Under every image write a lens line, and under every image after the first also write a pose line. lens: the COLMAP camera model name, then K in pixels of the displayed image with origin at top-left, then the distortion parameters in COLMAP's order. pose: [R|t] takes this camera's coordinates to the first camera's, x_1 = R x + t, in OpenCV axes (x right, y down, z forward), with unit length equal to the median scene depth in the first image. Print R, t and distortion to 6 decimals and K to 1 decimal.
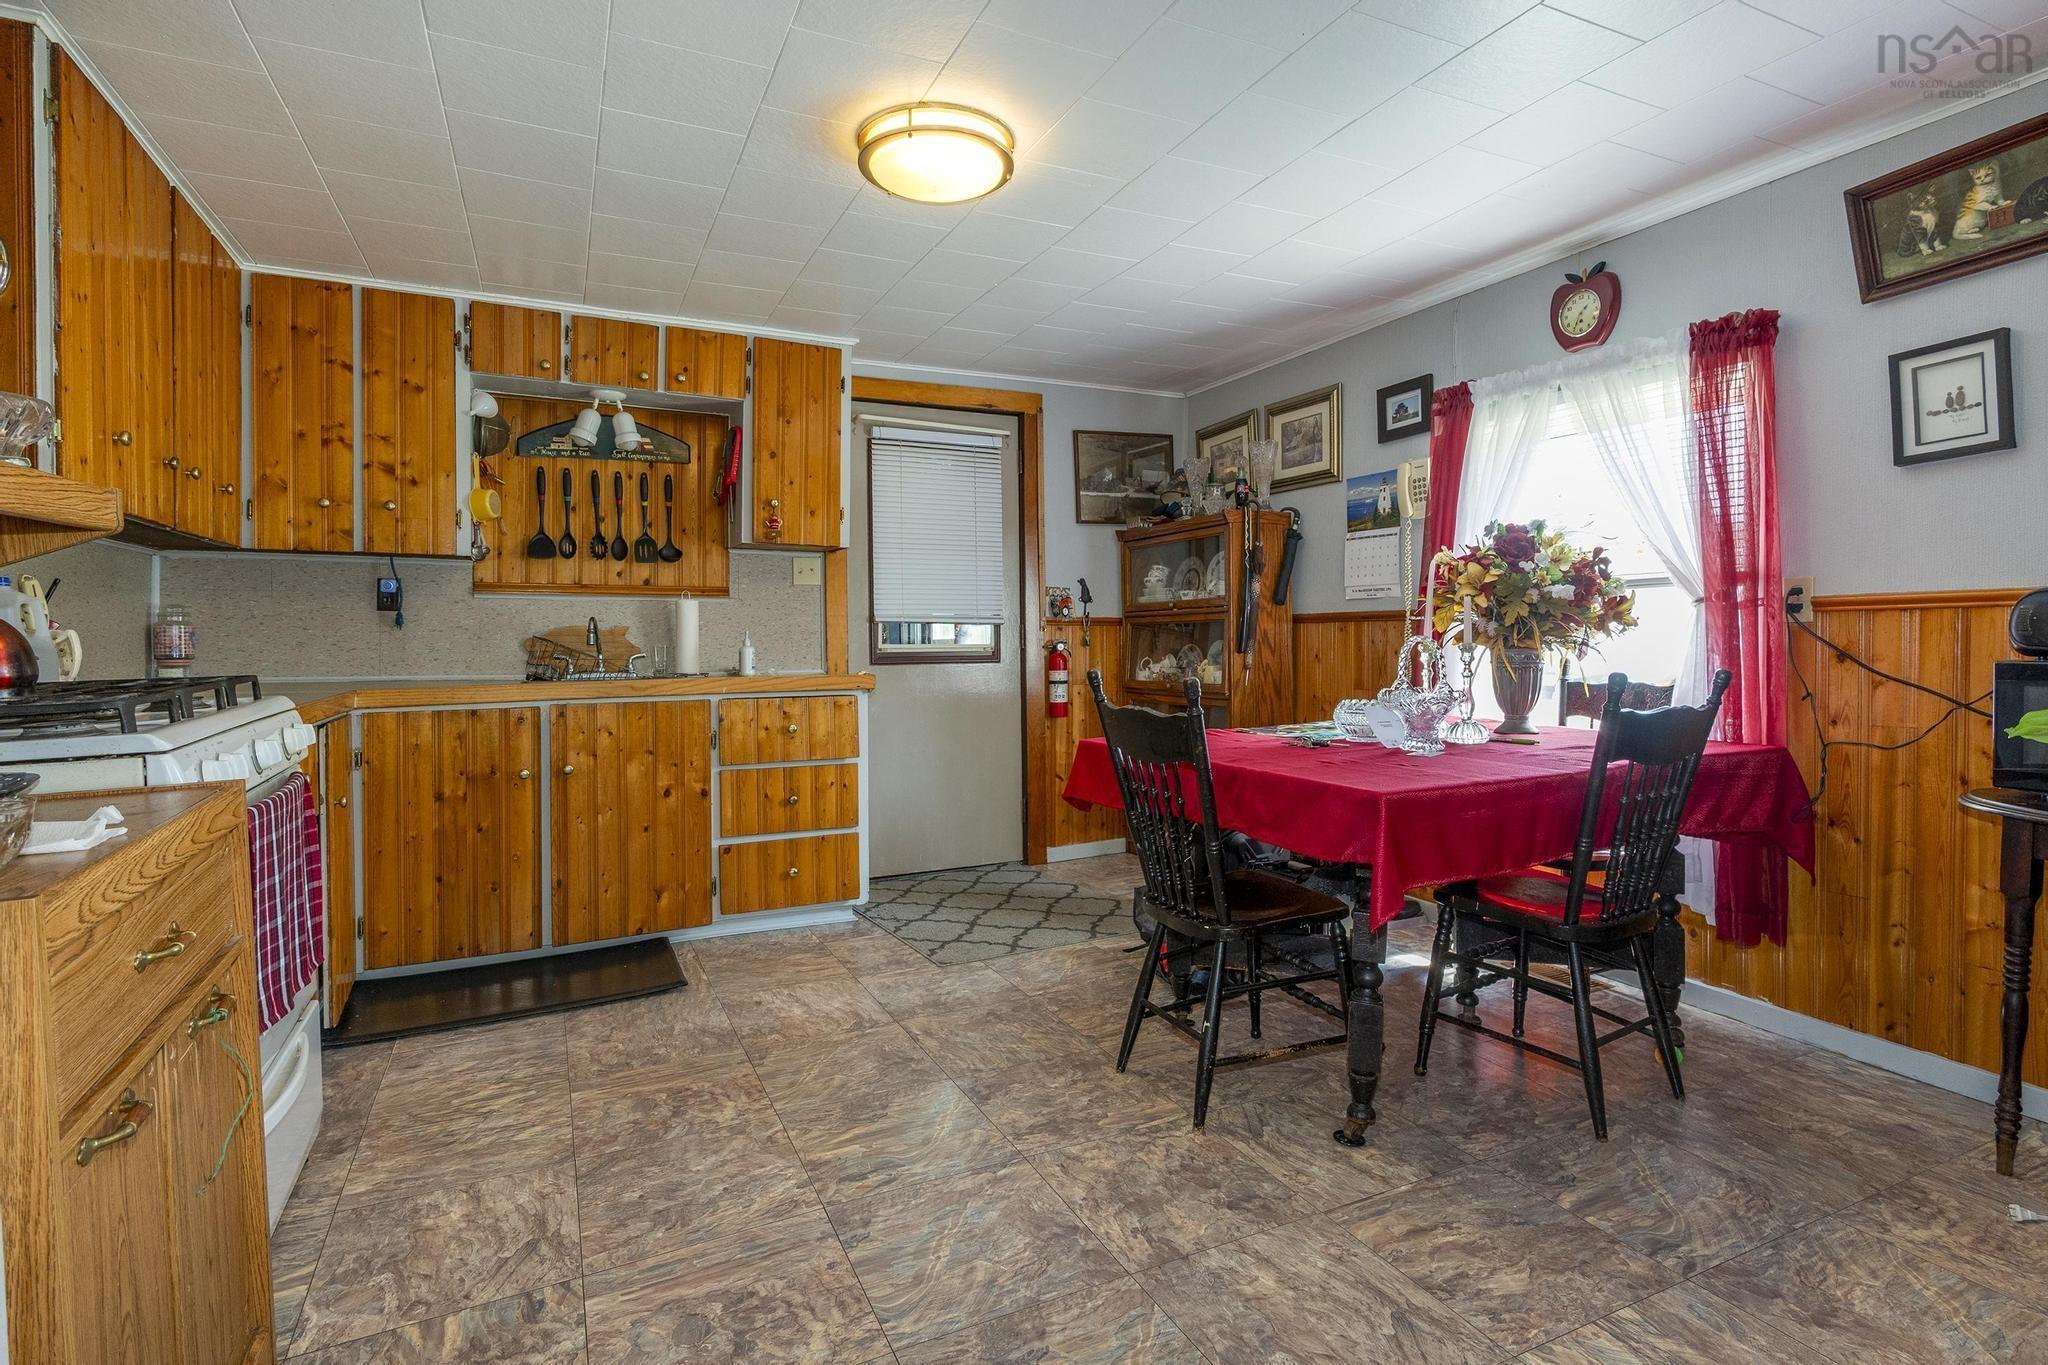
lens RADIAL K [[1038.2, 0, 1018.0], [0, 1038.2, 629.6], [0, 0, 1]] dist [0.001075, 0.001489]
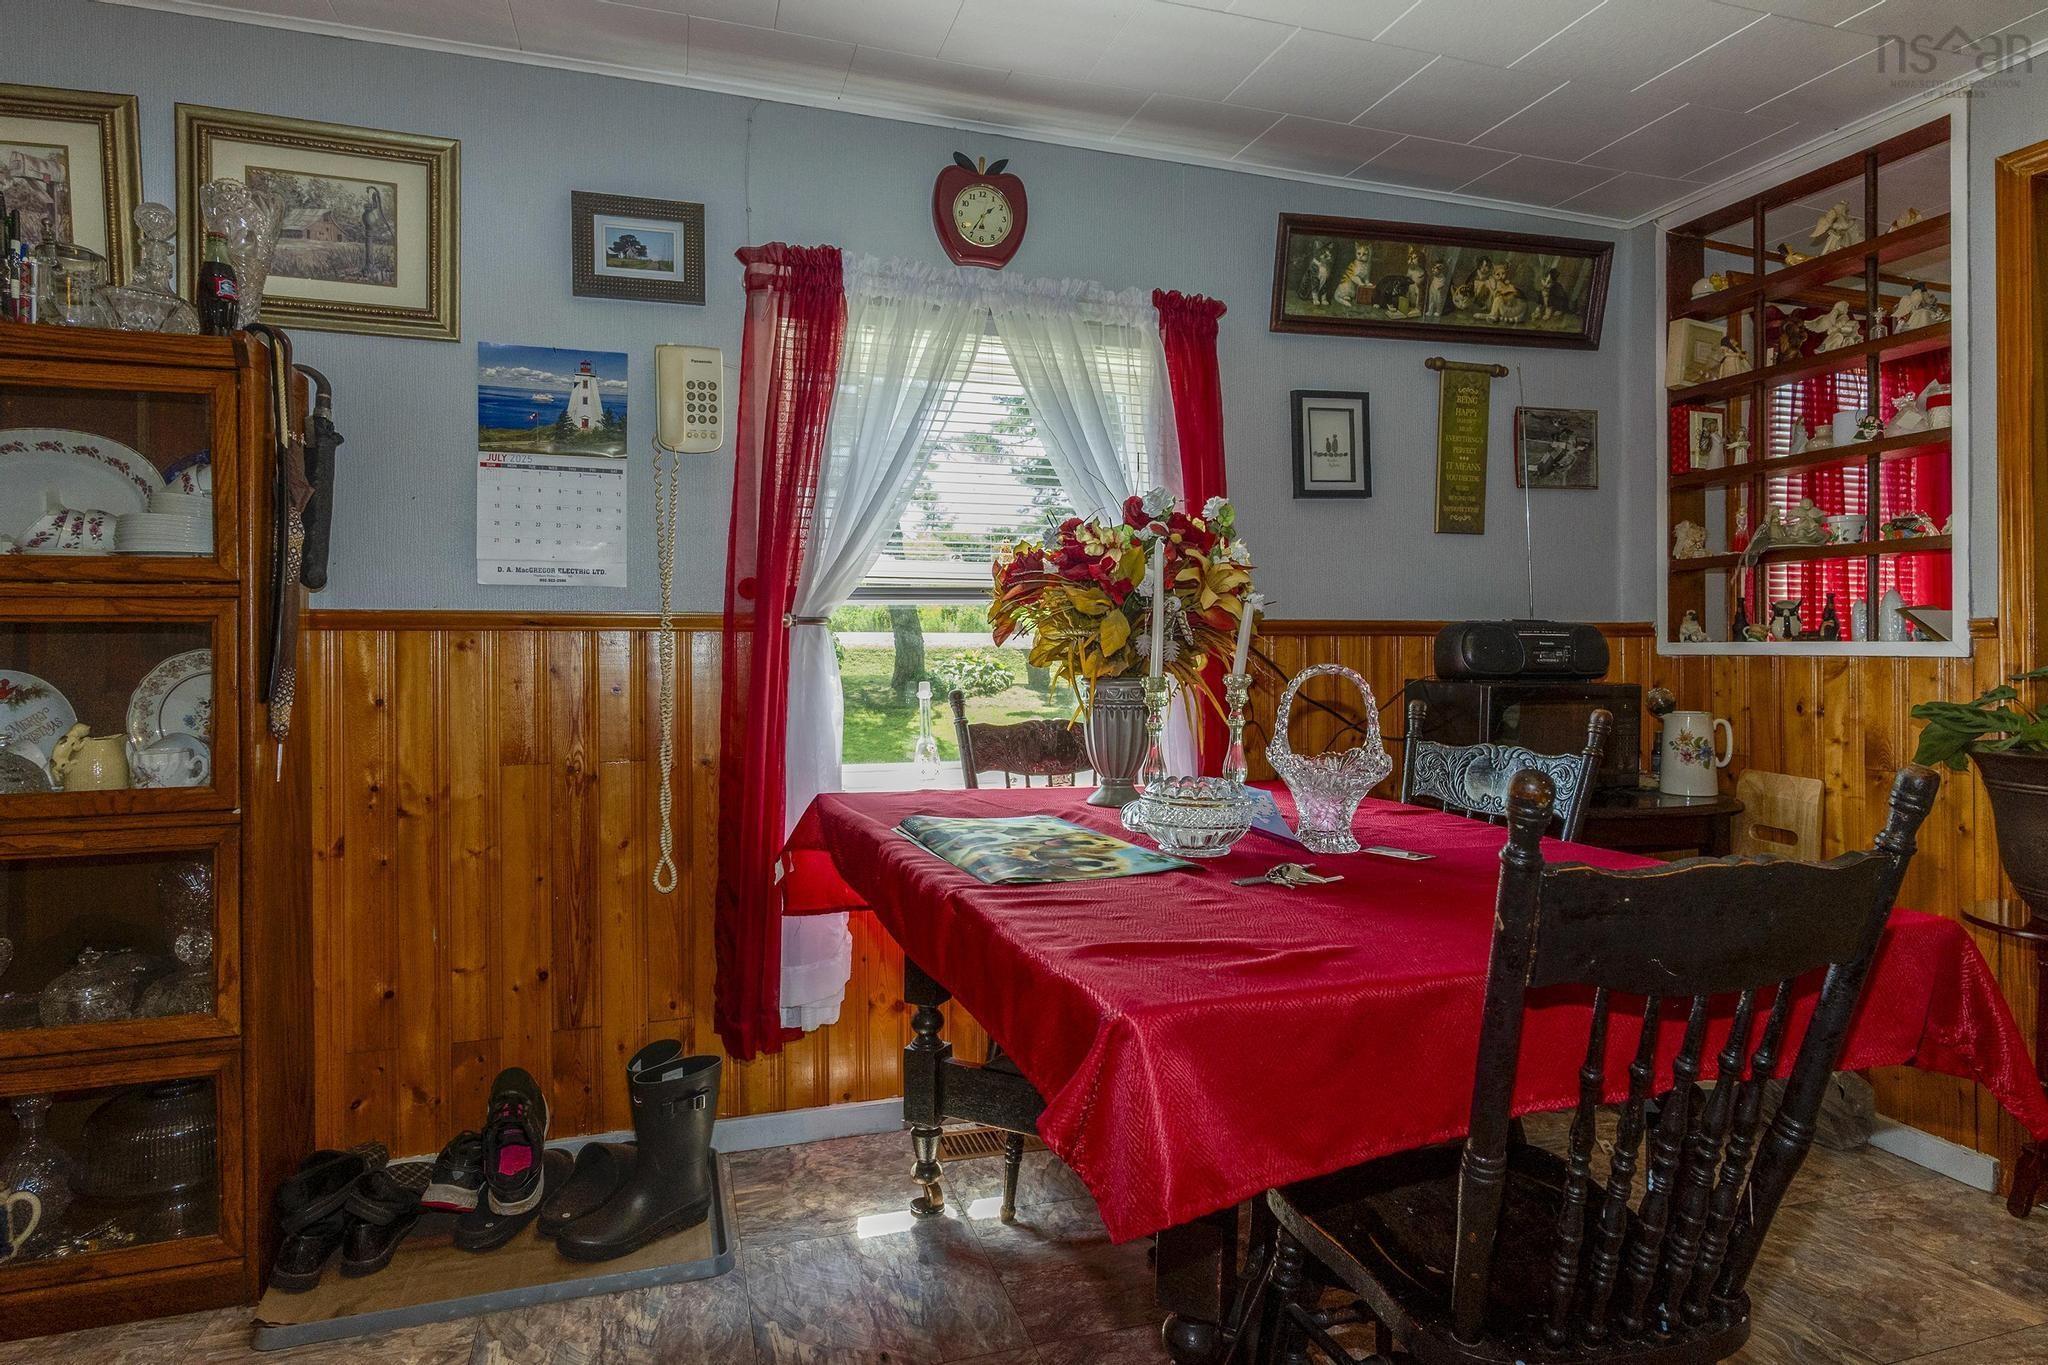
lens RADIAL K [[1090.2, 0, 1010.3], [0, 1090.2, 658.9], [0, 0, 1]] dist [-0.000786, 0.001469]
pose [[0.126648, -0.005380, 0.991933, -0.160636], [-0.008783, 0.999940, 0.006545, 0.000321], [-0.991909, -0.009541, 0.126593, 0.659103]]
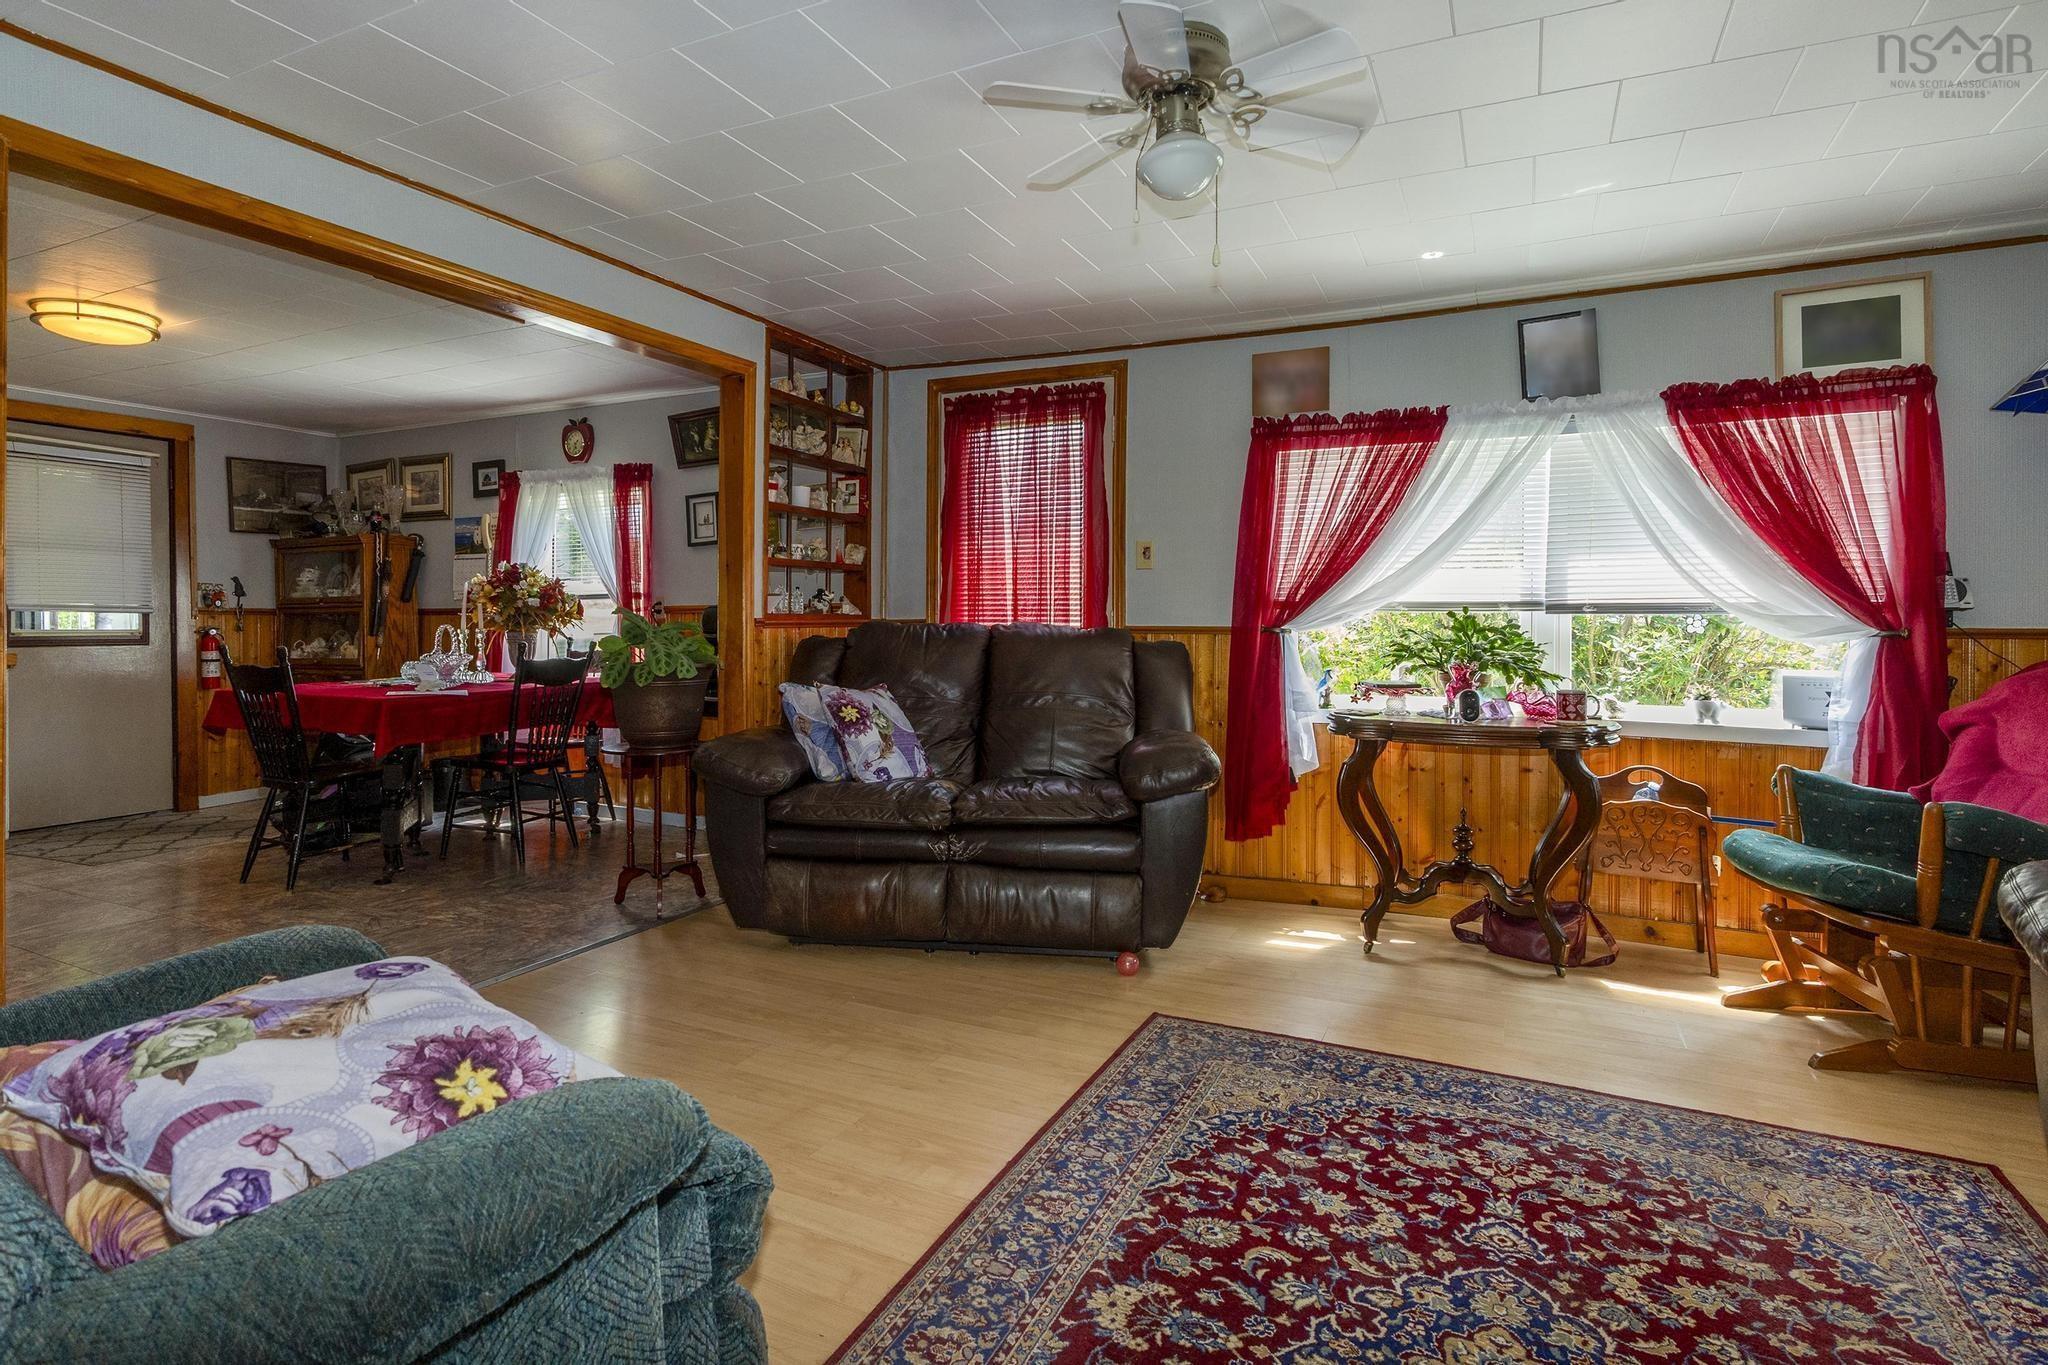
lens RADIAL K [[1038.2, 0, 1018.0], [0, 1038.2, 629.6], [0, 0, 1]] dist [0.001075, 0.001489]
pose [[0.777822, 0.000607, 0.628484, 0.010020], [-0.008005, 0.999928, 0.008941, -0.005614], [-0.628434, -0.011985, 0.777771, -0.642000]]
